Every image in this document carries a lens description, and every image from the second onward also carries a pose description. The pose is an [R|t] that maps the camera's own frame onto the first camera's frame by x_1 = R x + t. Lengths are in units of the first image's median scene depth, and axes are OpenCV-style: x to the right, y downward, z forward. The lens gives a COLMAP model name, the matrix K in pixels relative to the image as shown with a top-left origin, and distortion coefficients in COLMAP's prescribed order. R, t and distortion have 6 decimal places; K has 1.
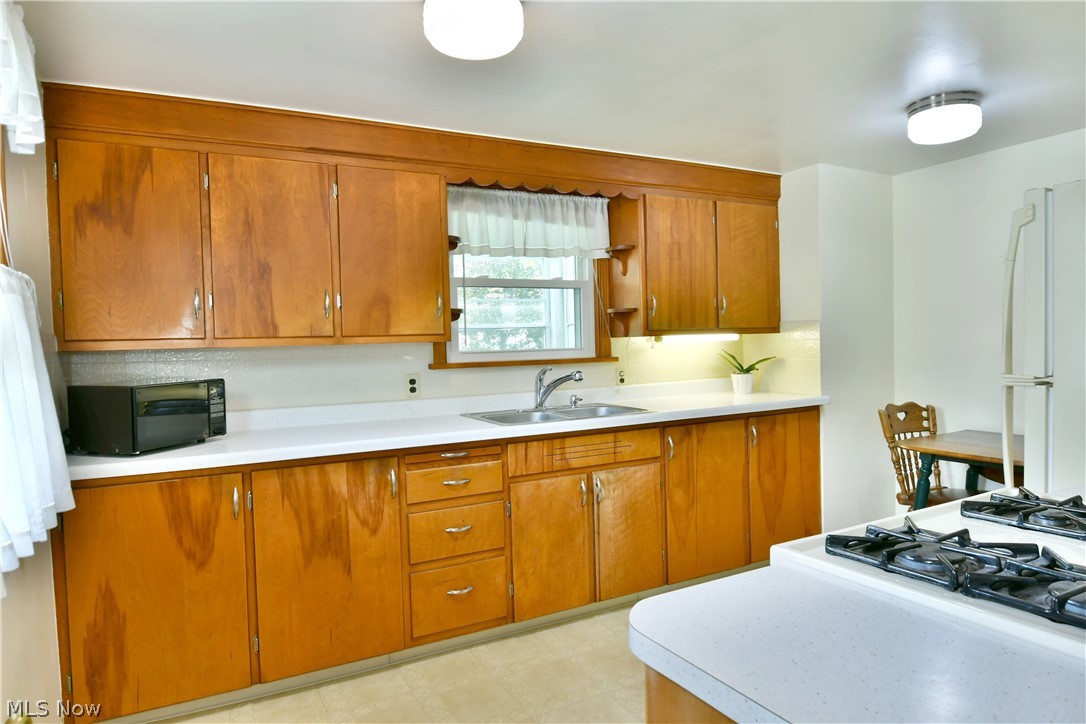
lens RADIAL K [[660.0, 0, 548.6], [0, 660.0, 359.5], [0, 0, 1]] dist [-0.016640, -0.000972]
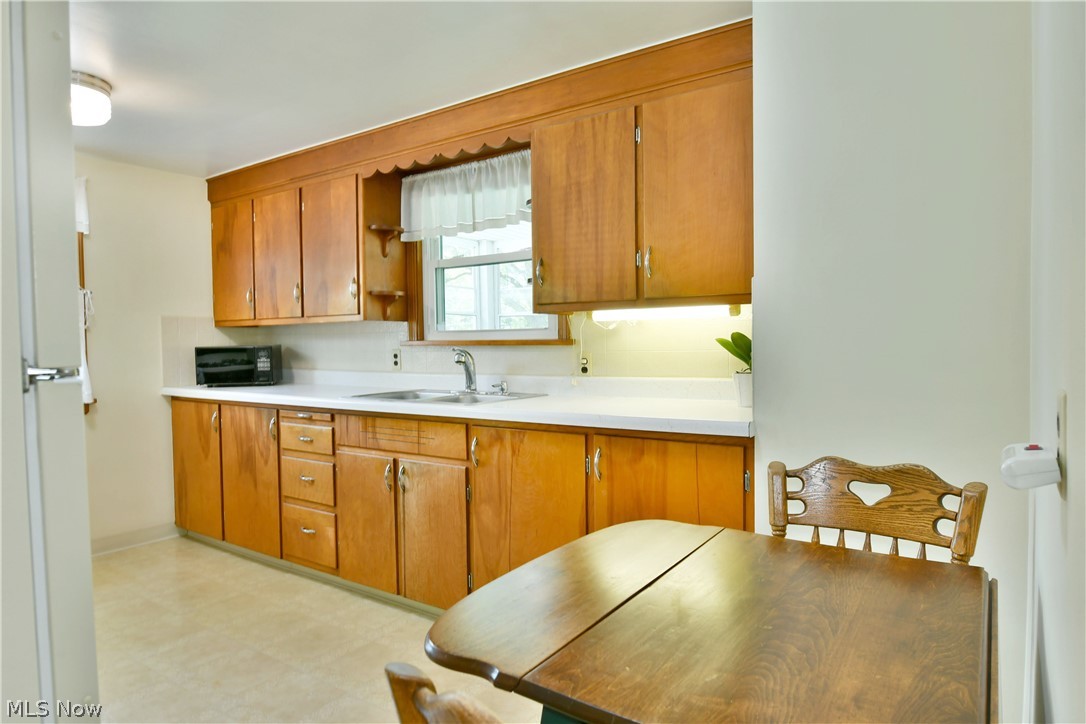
lens RADIAL K [[660.0, 0, 548.2], [0, 660.0, 366.3], [0, 0, 1]] dist [-0.016640, -0.000972]
pose [[0.454472, 0.055261, -0.889045, 0.919716], [-0.025272, 0.998472, 0.049144, -0.011469], [0.890403, 0.000134, 0.455174, 0.704434]]
